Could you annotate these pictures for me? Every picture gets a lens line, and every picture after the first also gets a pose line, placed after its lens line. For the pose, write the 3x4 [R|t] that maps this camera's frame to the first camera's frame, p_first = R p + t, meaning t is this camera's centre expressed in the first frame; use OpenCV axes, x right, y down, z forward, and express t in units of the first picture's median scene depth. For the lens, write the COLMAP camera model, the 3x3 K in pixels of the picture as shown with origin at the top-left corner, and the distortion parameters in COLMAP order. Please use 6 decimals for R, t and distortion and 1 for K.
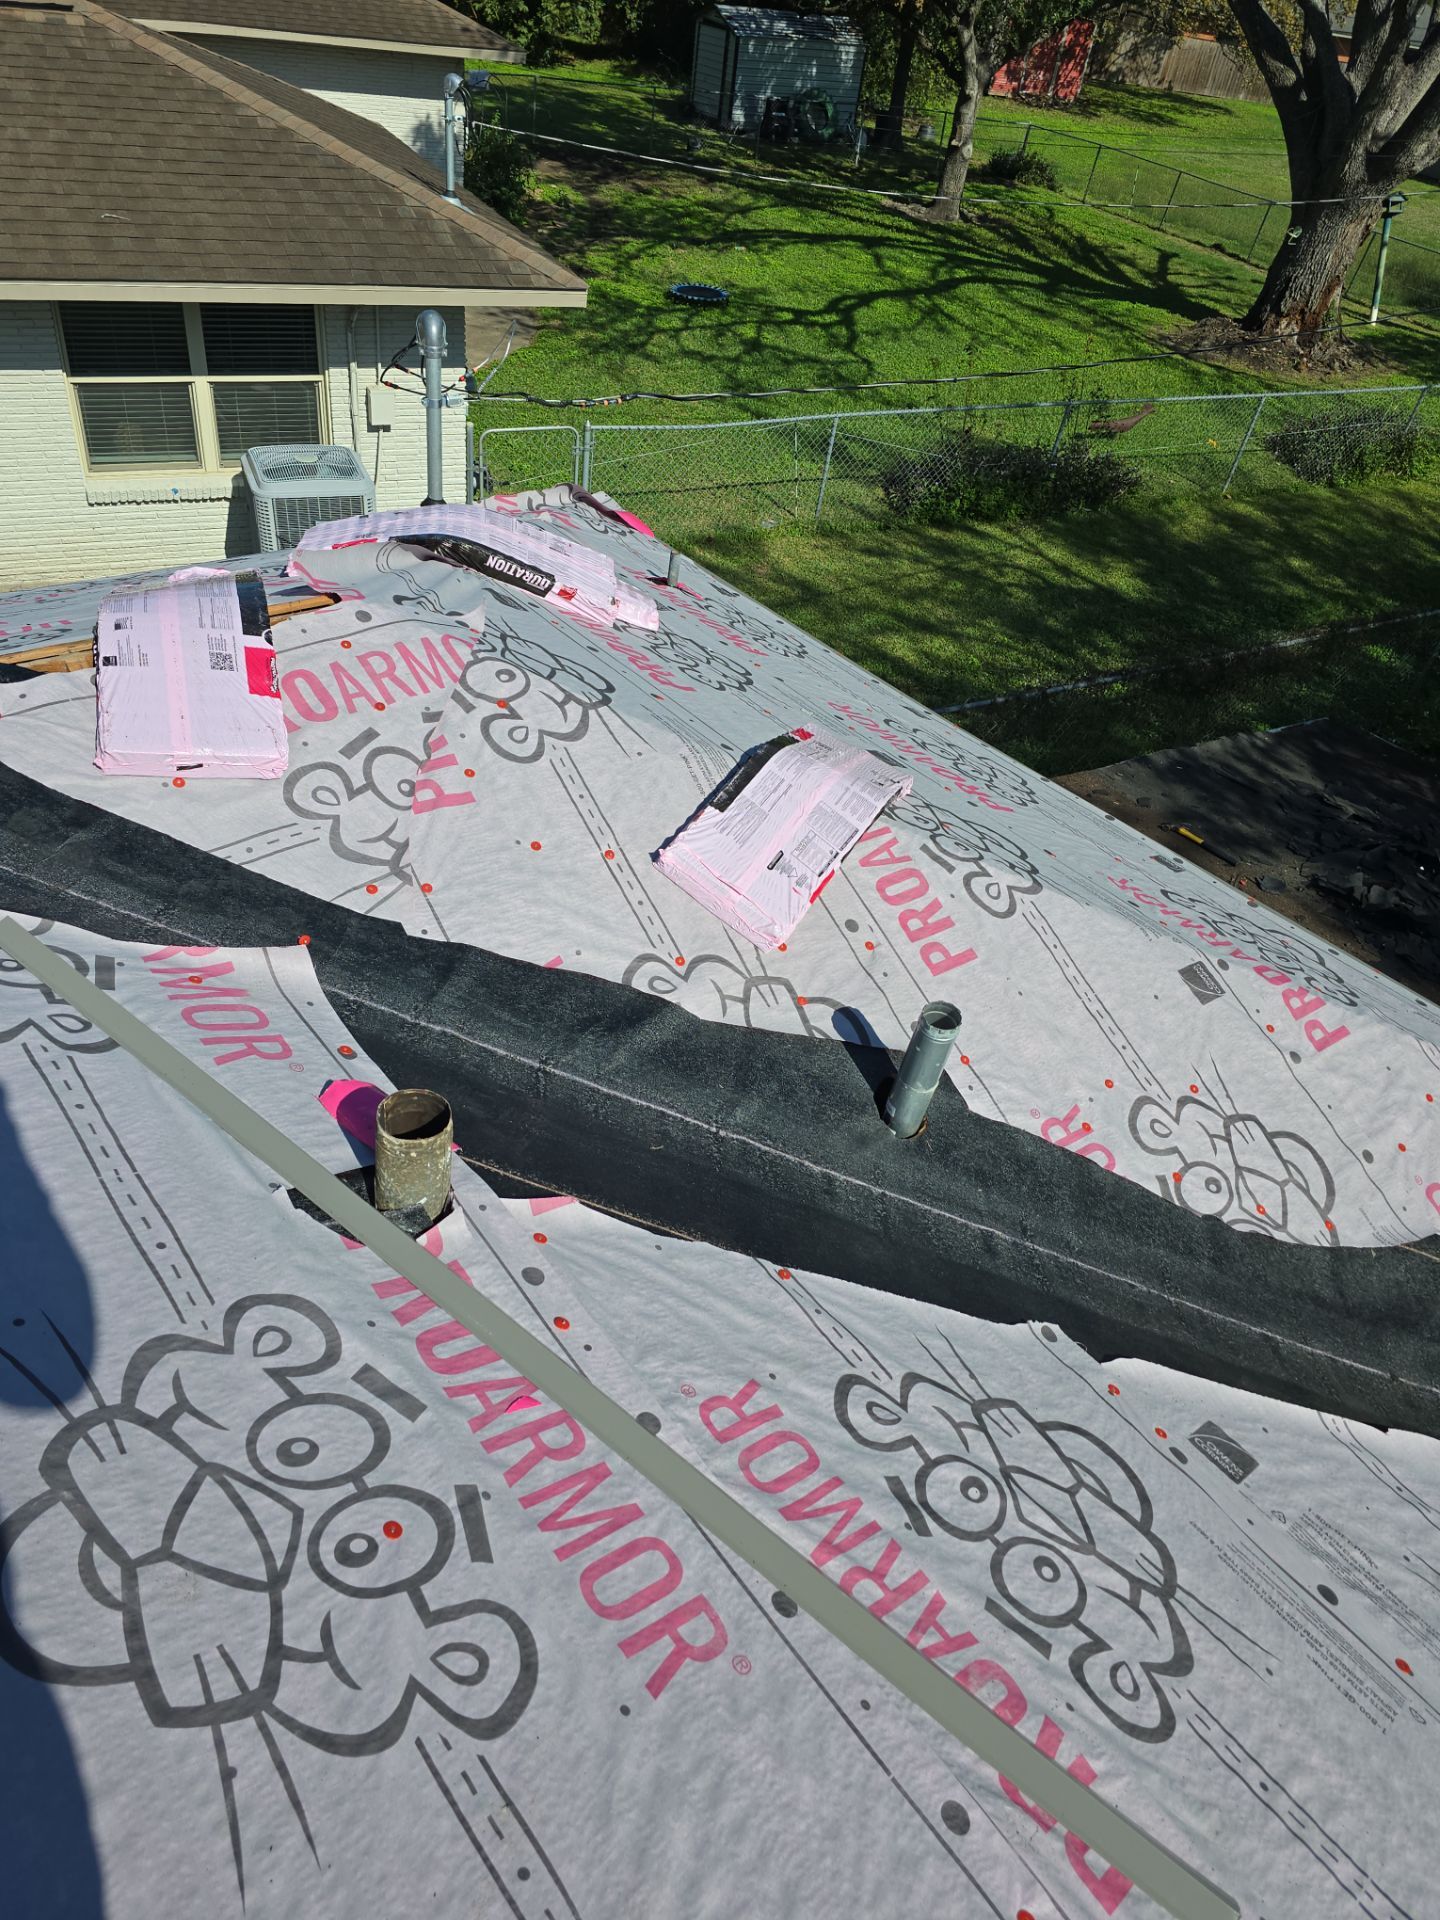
lens RADIAL K [[1440.8, 0, 781.6], [0, 1440.8, 1018.0], [0, 0, 1]] dist [0.118012, -0.083318]
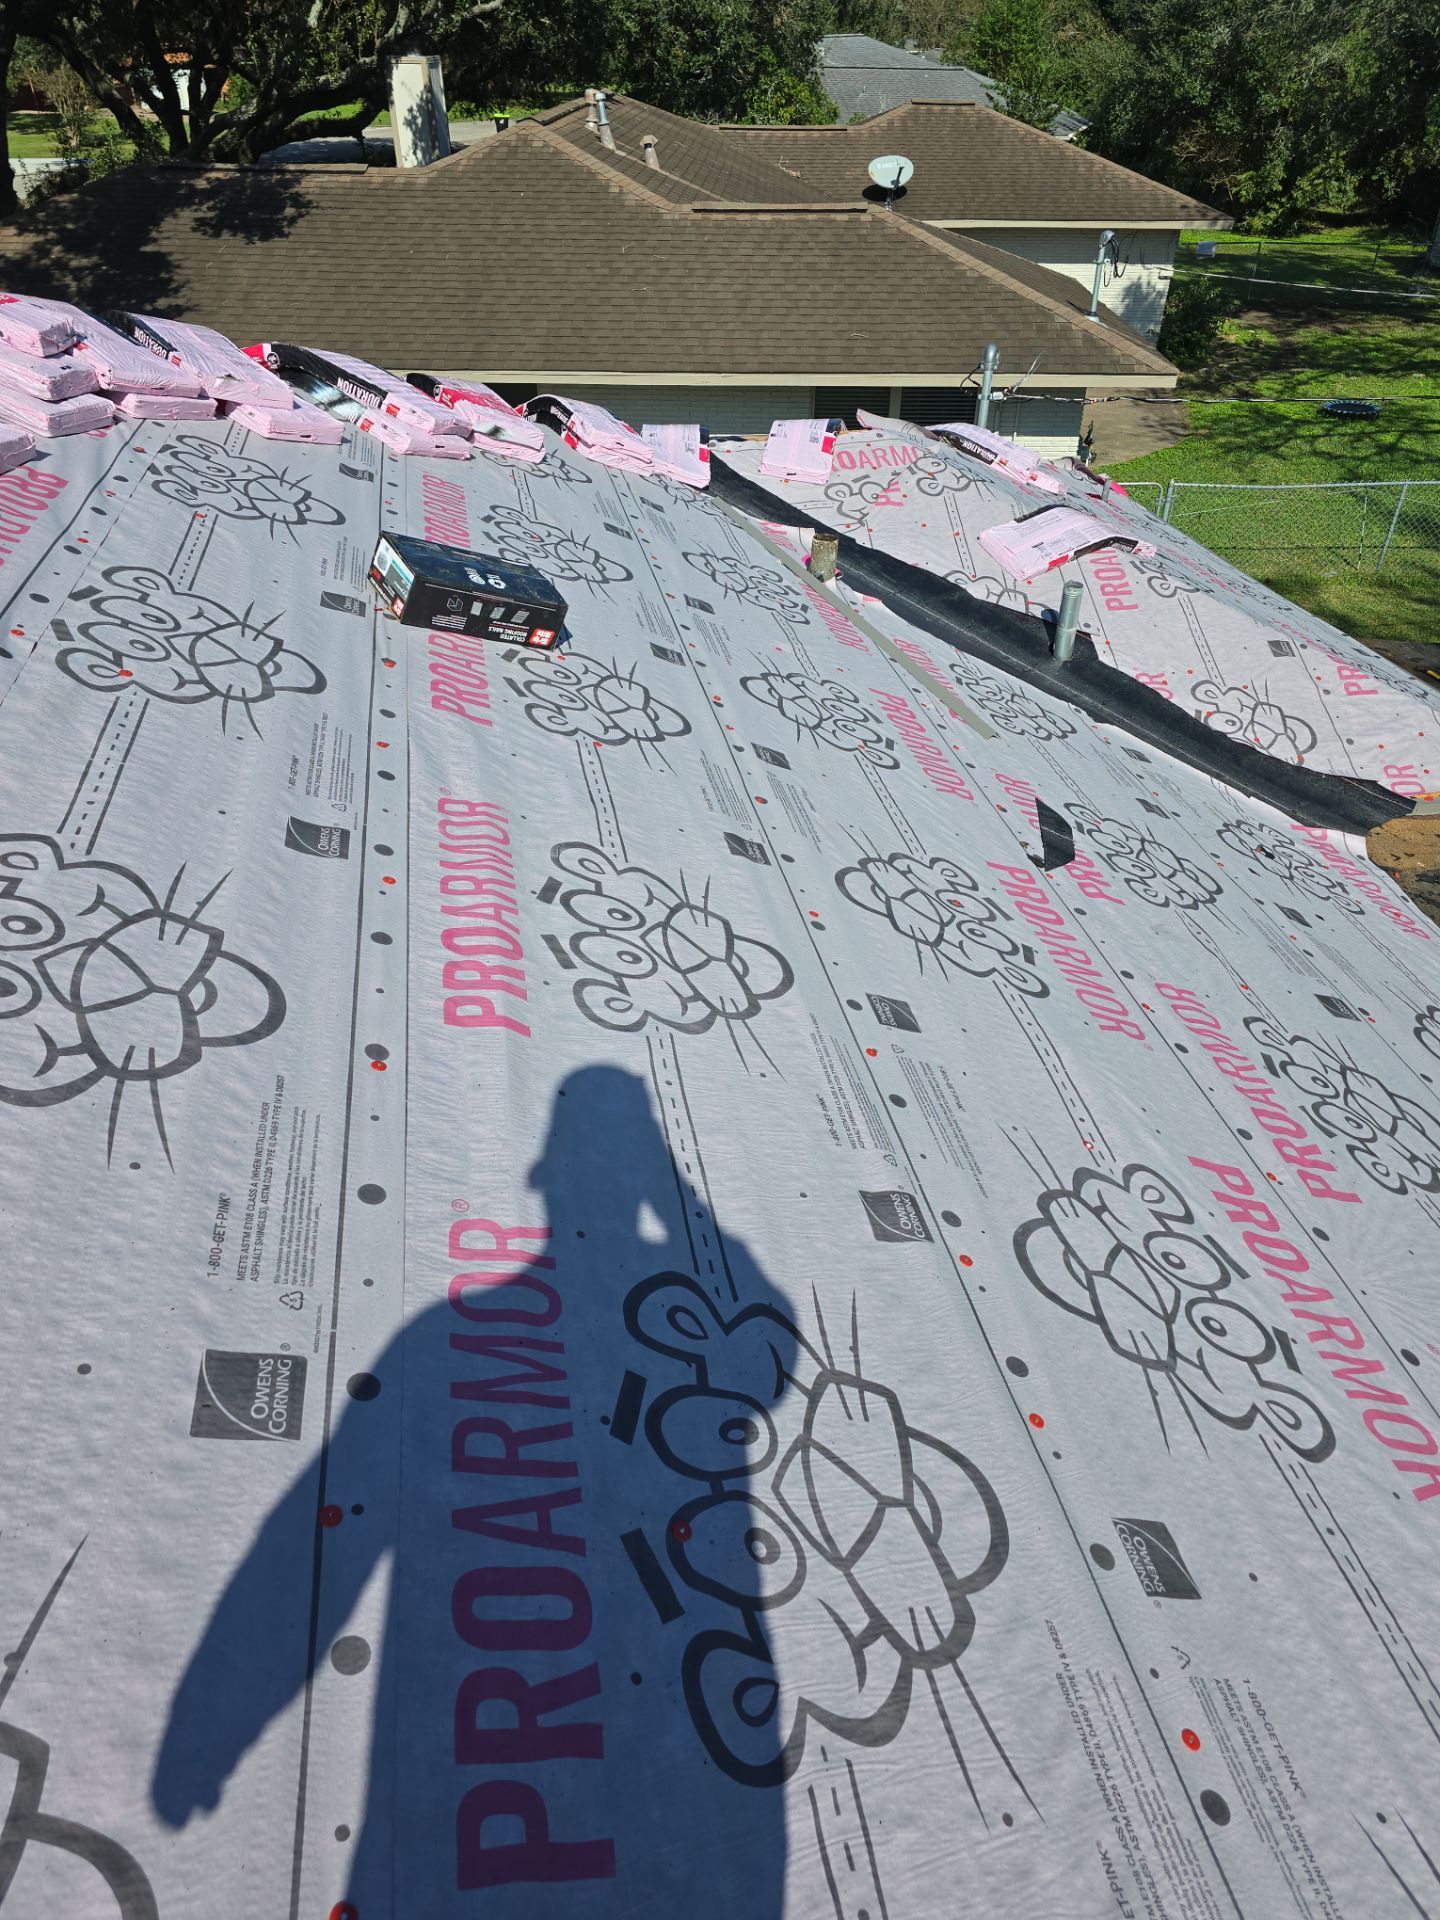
lens RADIAL K [[1290.7, 0, 696.5], [0, 1290.7, 965.1], [0, 0, 1]] dist [0.052636, -0.043115]
pose [[0.873547, 0.182529, -0.451219, 0.123349], [-0.212419, 0.977048, -0.015998, 0.145373], [0.437943, 0.109822, 0.892270, -0.194055]]
